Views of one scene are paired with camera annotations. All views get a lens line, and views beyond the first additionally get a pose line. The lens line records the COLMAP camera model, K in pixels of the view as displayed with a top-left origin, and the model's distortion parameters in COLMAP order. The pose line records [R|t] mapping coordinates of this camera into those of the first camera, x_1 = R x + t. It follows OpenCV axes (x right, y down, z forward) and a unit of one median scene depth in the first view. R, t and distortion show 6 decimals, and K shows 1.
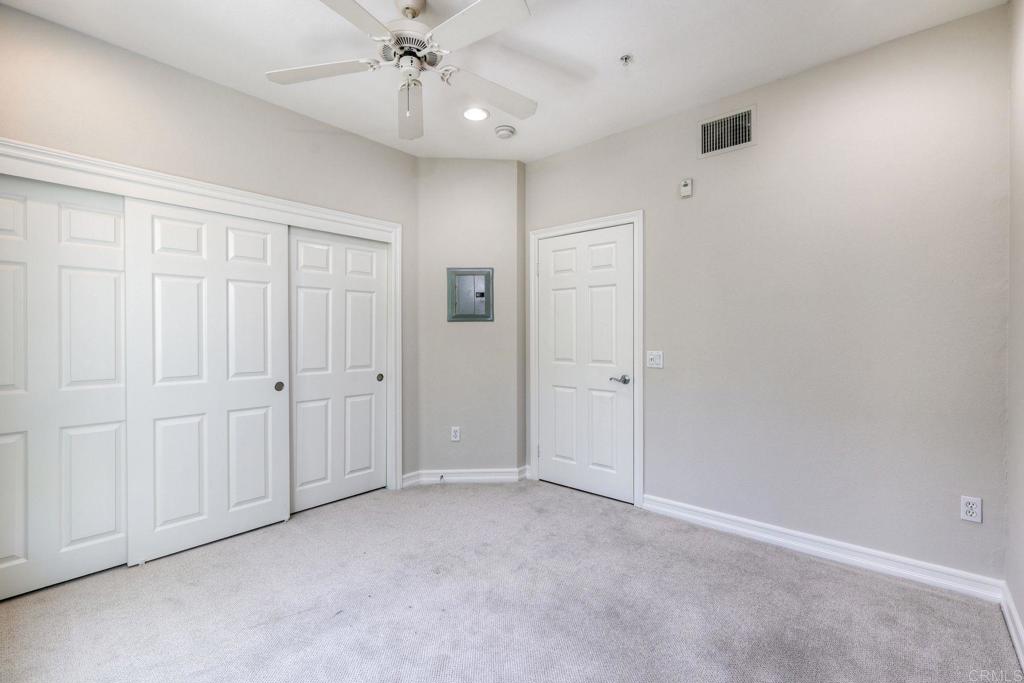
lens RADIAL K [[449.2, 0, 513.5], [0, 449.2, 337.4], [0, 0, 1]] dist [0.002003, -0.000162]
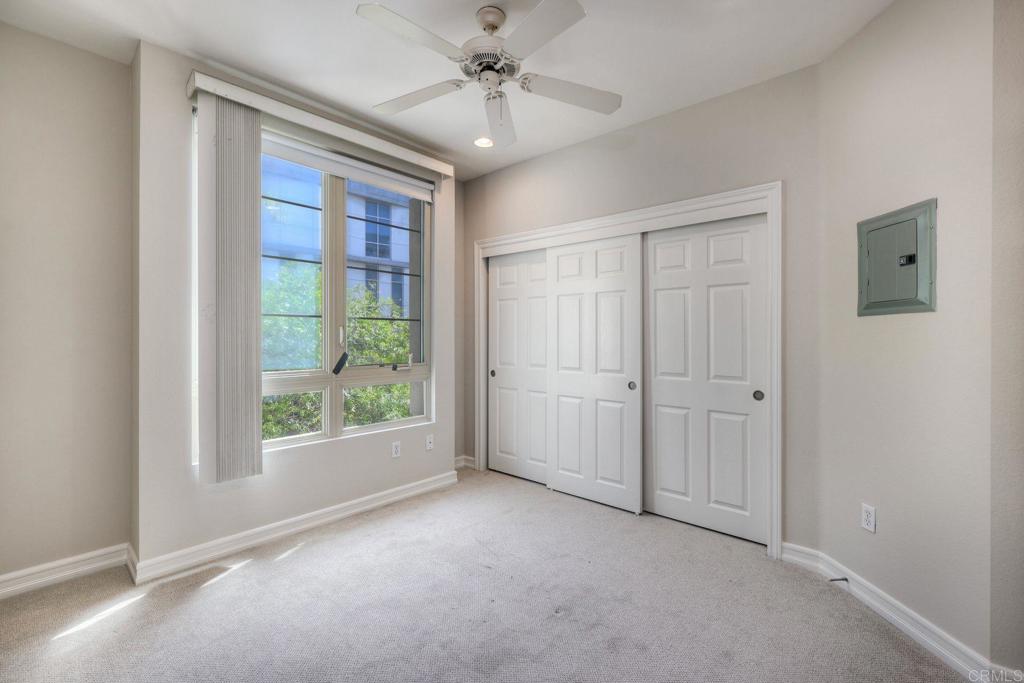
lens RADIAL K [[449.2, 0, 513.5], [0, 449.2, 337.4], [0, 0, 1]] dist [0.002003, -0.000162]
pose [[-0.009180, 0.000885, -0.999957, 0.514080], [-0.011831, 0.999930, 0.000993, -0.003774], [0.999888, 0.011839, -0.009169, 0.672047]]
